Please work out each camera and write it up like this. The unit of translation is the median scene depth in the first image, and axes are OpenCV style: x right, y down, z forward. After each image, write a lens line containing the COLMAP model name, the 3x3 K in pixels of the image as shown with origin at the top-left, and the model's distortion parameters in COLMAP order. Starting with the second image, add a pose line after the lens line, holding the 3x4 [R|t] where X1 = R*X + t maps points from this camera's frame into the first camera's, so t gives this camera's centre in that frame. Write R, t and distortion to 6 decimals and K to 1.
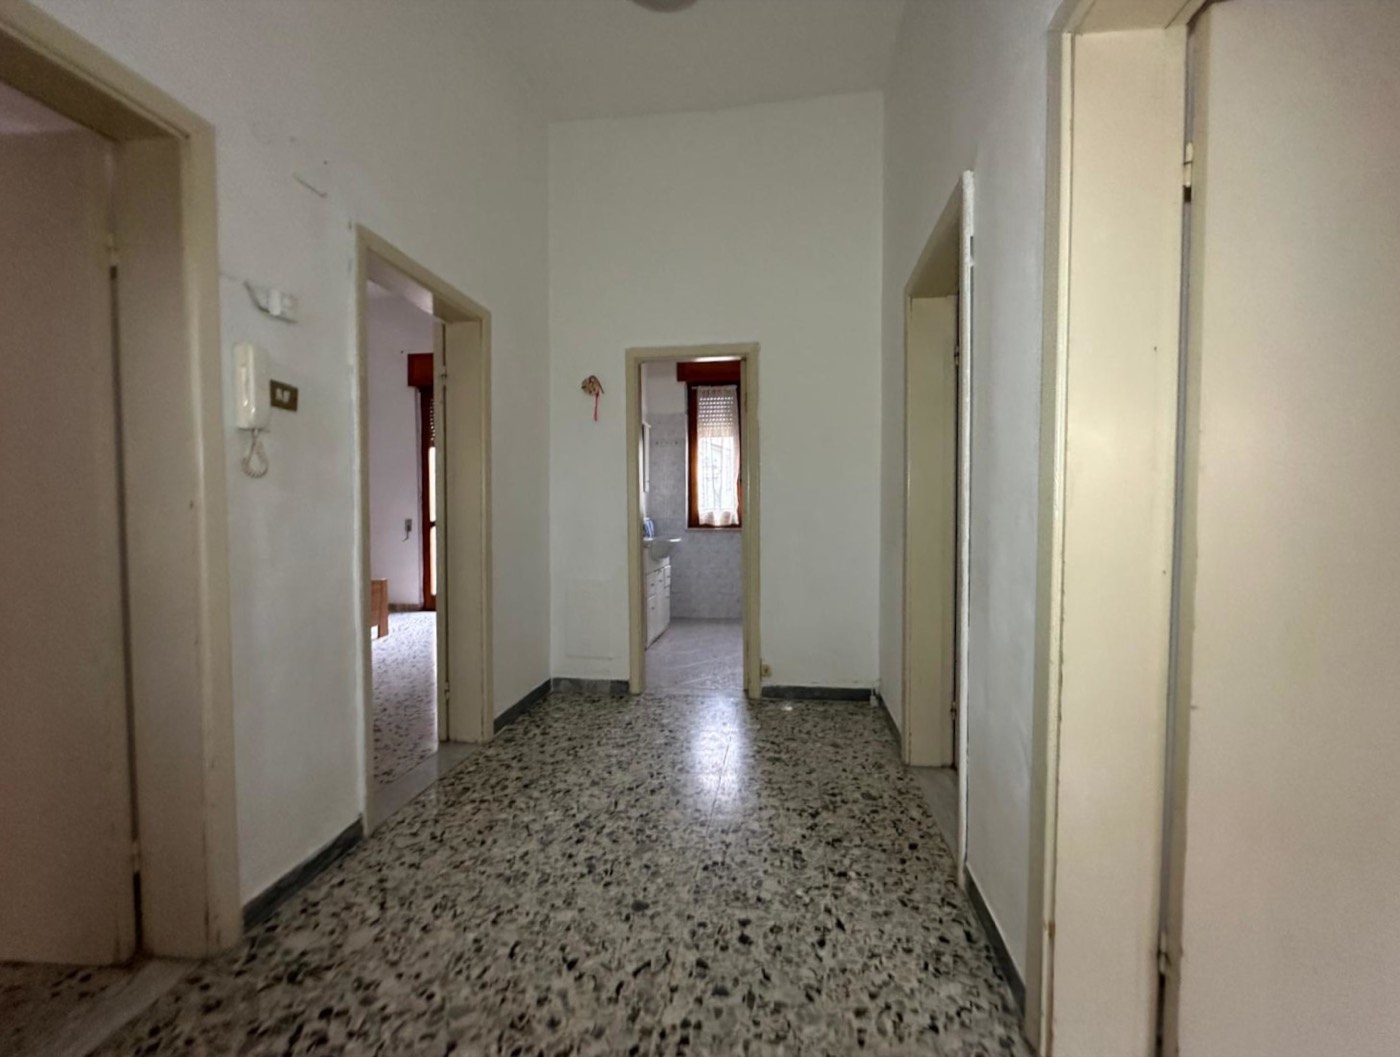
lens RADIAL K [[581.4, 0, 700.0], [0, 581.4, 528.5], [0, 0, 1]] dist [0.000660, 0.000021]
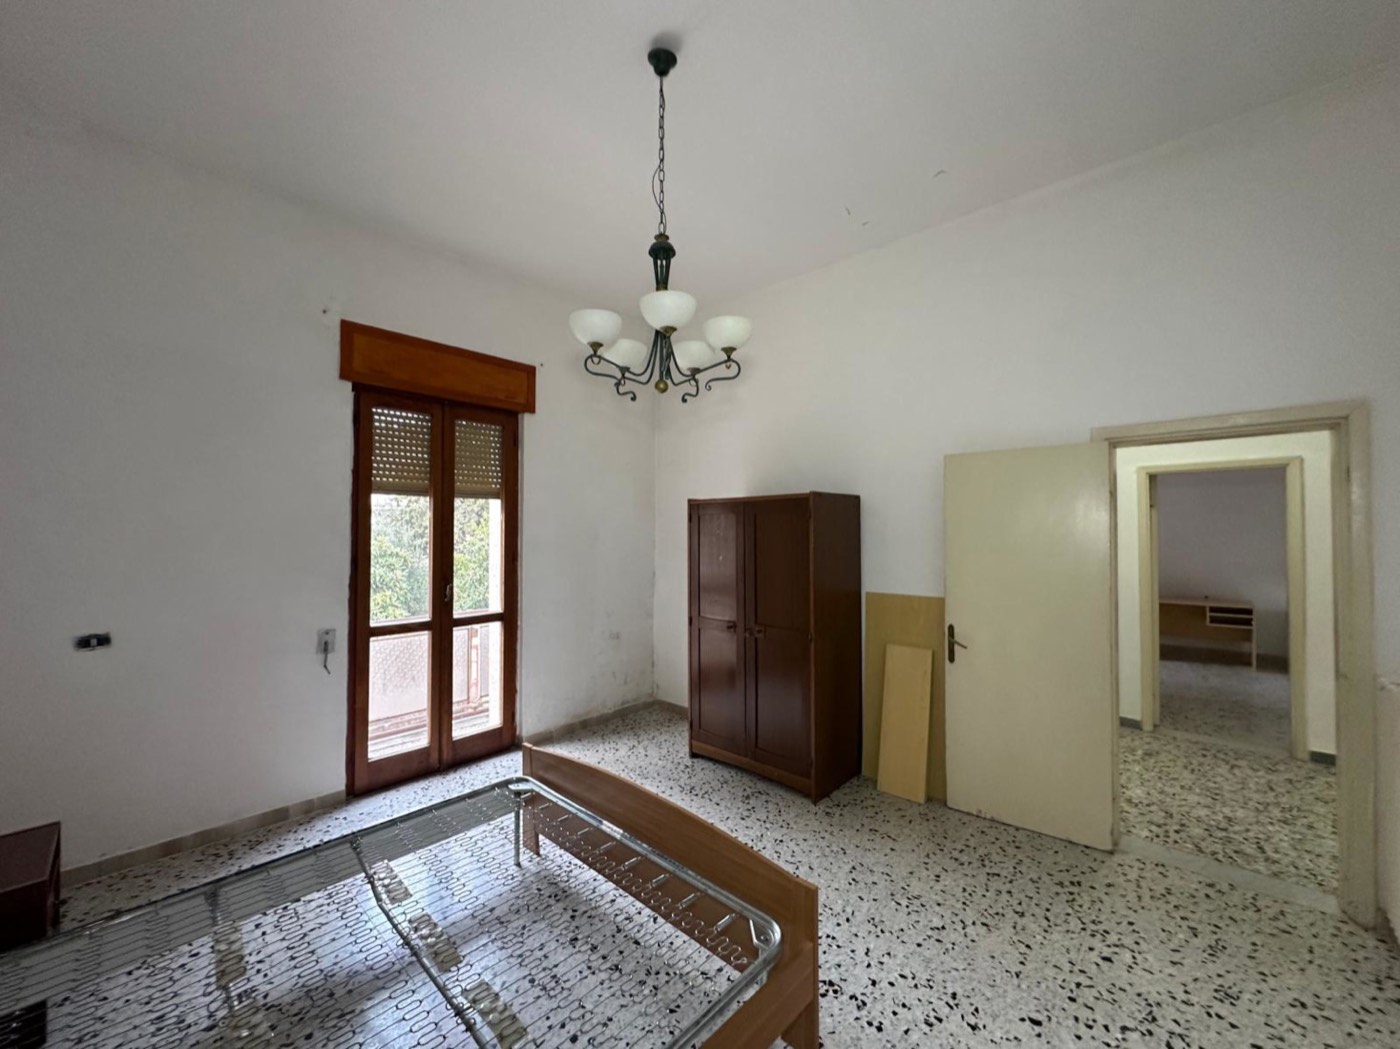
lens RADIAL K [[557.1, 0, 699.1], [0, 557.1, 524.6], [0, 0, 1]] dist [-0.003182, -0.000712]
pose [[0.576041, 0.012189, 0.817330, -0.727946], [0.030712, 0.998860, -0.036542, -0.082359], [-0.816844, 0.046152, 0.575010, 0.444708]]
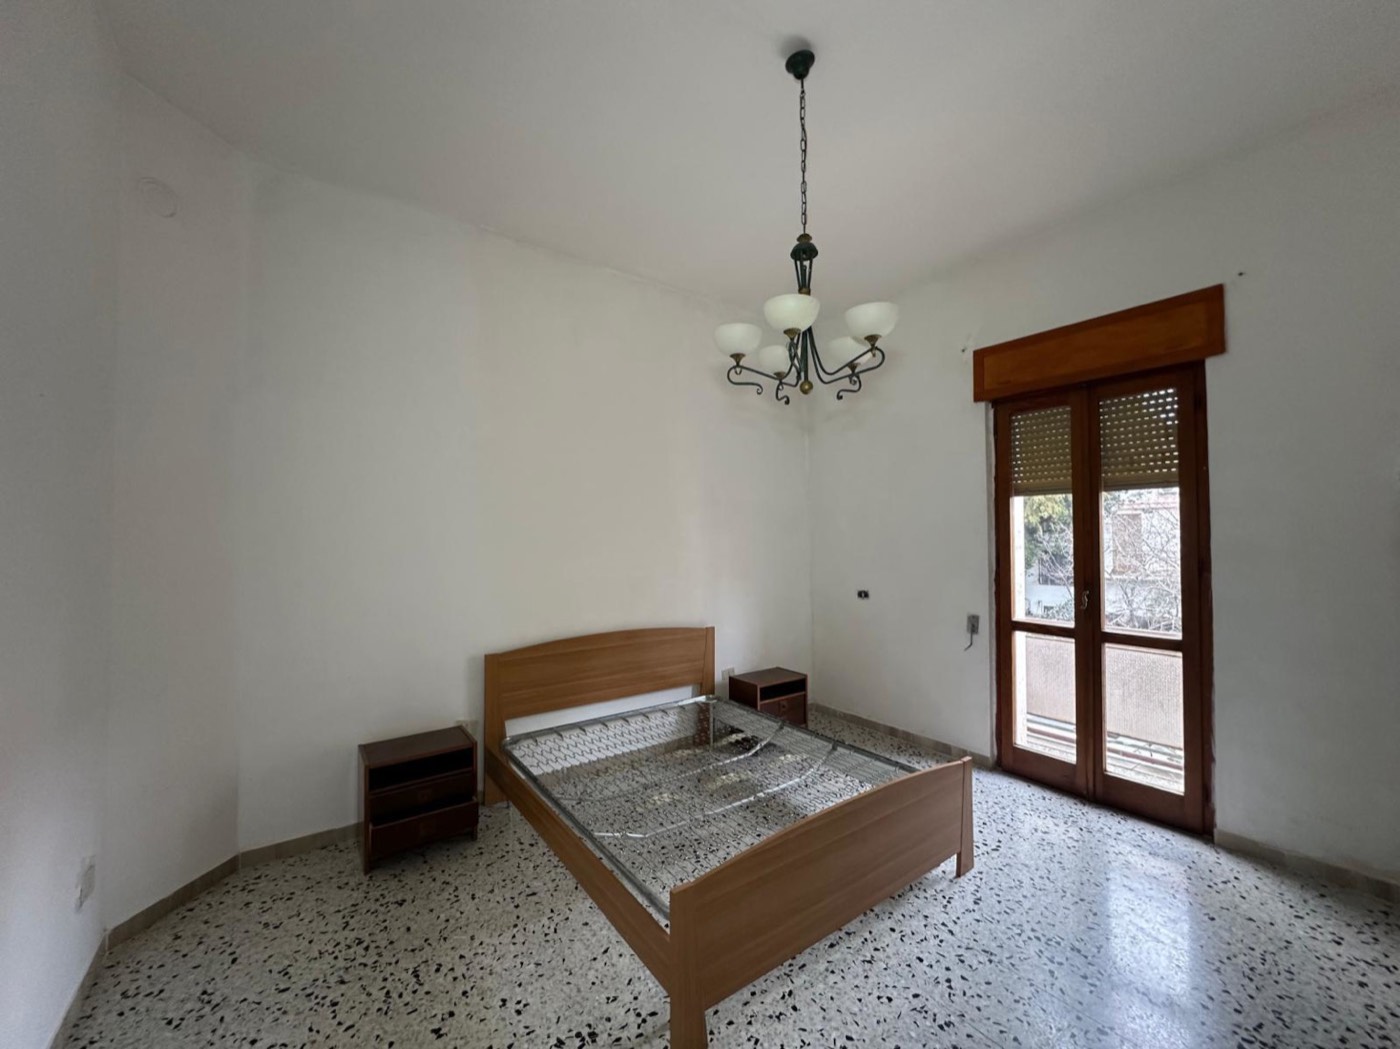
lens RADIAL K [[557.1, 0, 699.1], [0, 557.1, 524.6], [0, 0, 1]] dist [-0.003182, -0.000712]
pose [[0.694687, -0.017019, -0.719111, -0.279789], [-0.020327, 0.998856, -0.043277, -0.081000], [0.719025, 0.044681, 0.693546, 0.378524]]
